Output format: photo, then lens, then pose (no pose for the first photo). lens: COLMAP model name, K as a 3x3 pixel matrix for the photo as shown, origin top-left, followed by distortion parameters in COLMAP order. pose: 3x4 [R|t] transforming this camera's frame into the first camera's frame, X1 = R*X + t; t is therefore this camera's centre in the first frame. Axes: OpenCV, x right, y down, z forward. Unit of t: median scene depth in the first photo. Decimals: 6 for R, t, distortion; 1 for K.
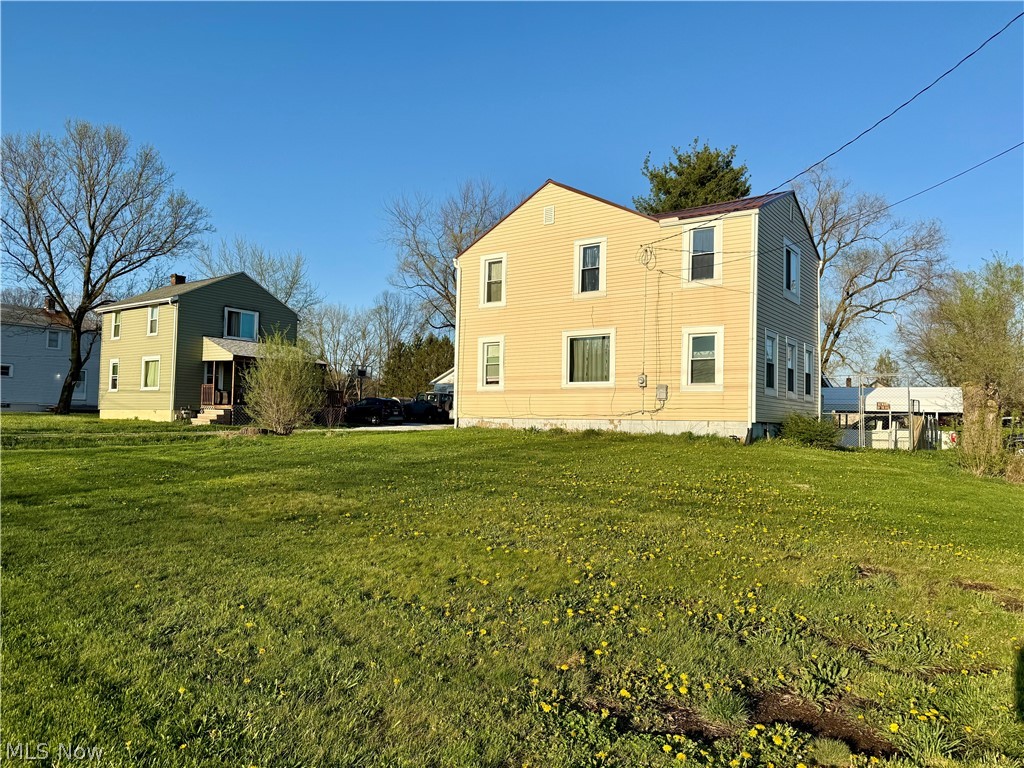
lens RADIAL K [[705.0, 0, 517.3], [0, 705.0, 390.3], [0, 0, 1]] dist [0.124607, -0.004729]
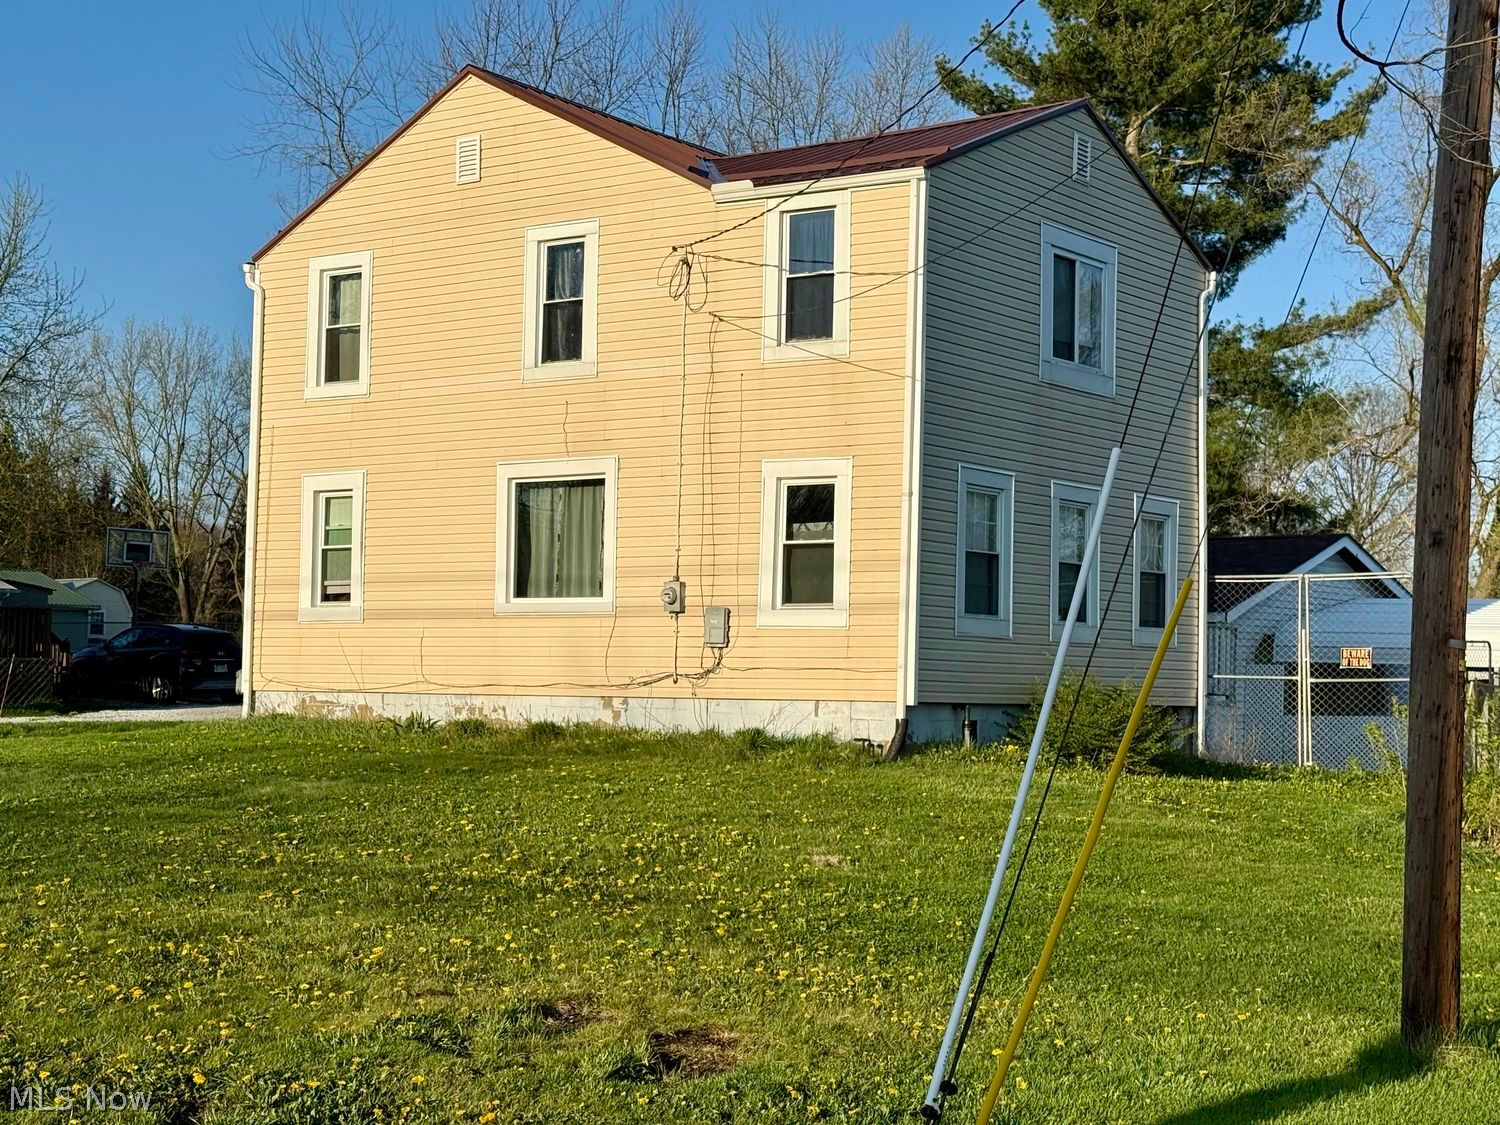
lens RADIAL K [[2235.6, 0, 749.7], [0, 2235.6, 562.2], [0, 0, 1]] dist [0.182520, 0.000000]
pose [[0.999710, -0.003169, -0.023874, 0.234925], [0.002972, 0.999961, -0.008257, -0.020895], [0.023899, 0.008184, 0.999681, -0.213877]]
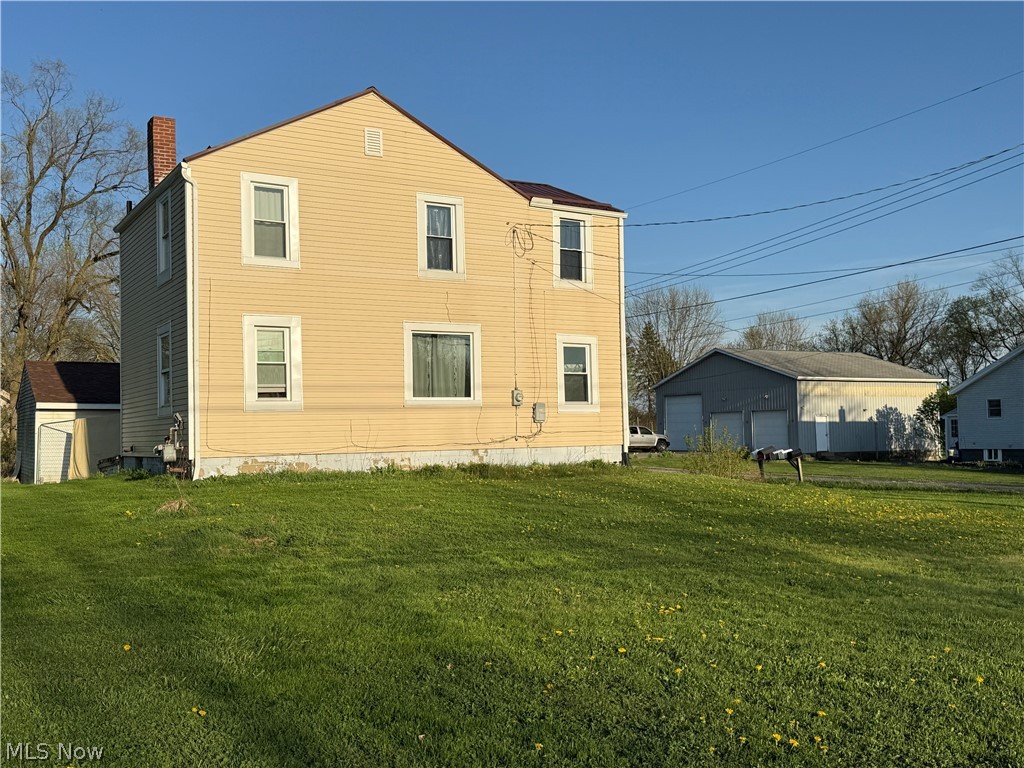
lens RADIAL K [[1027.4, 0, 513.1], [0, 1027.4, 393.7], [0, 0, 1]] dist [0.145483, 0.000000]
pose [[0.417595, 0.010995, 0.908567, -0.809431], [-0.013820, 0.999888, -0.005749, -0.010736], [-0.908528, -0.010156, 0.417700, 0.504485]]
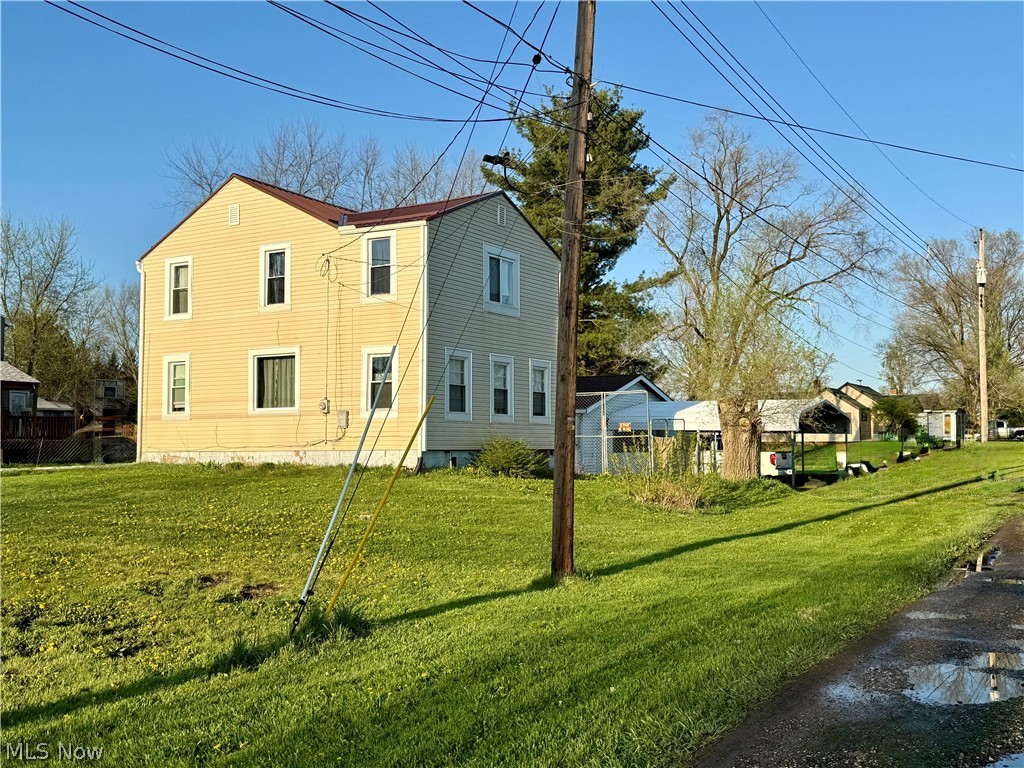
lens RADIAL K [[1027.4, 0, 496.5], [0, 1027.4, 385.9], [0, 0, 1]] dist [0.145483, 0.000000]
pose [[0.998833, -0.019153, 0.044328, 0.318204], [0.019647, 0.999749, -0.010751, -0.019853], [-0.044111, 0.011609, 0.998959, -0.288474]]
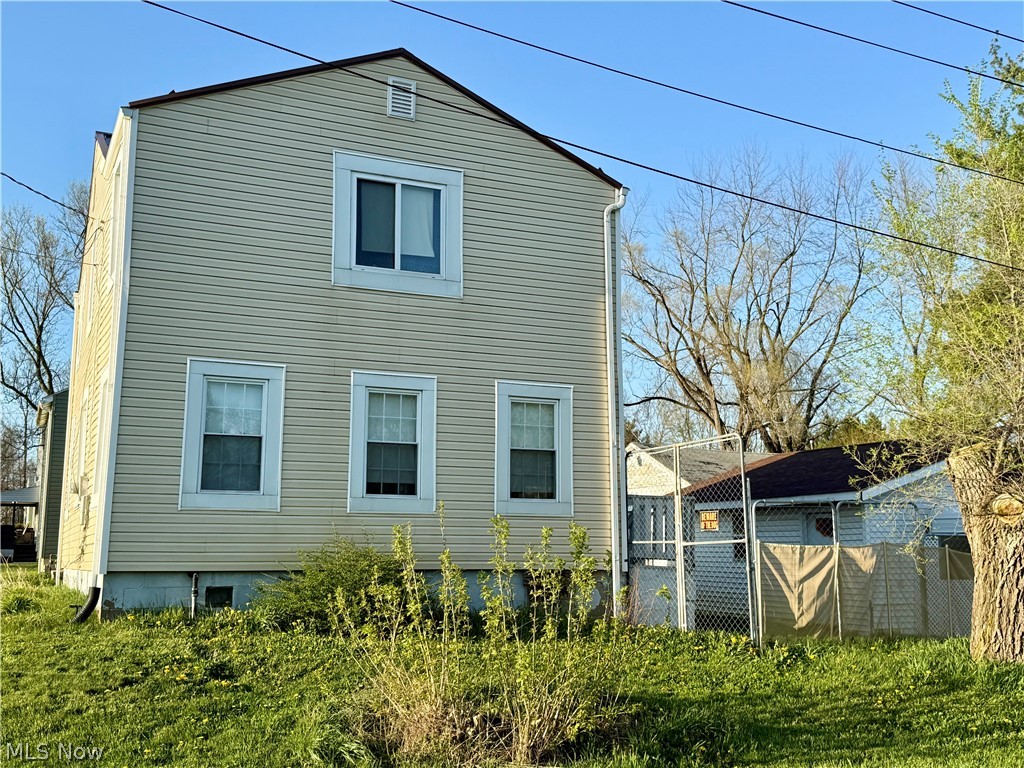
lens RADIAL K [[1123.1, 0, 511.4], [0, 1123.1, 381.6], [0, 0, 1]] dist [-0.001186, 0.000000]
pose [[0.871366, -0.092576, -0.481821, 0.777519], [0.038415, 0.991896, -0.121107, 0.018363], [0.489128, 0.087019, 0.867861, 0.443830]]
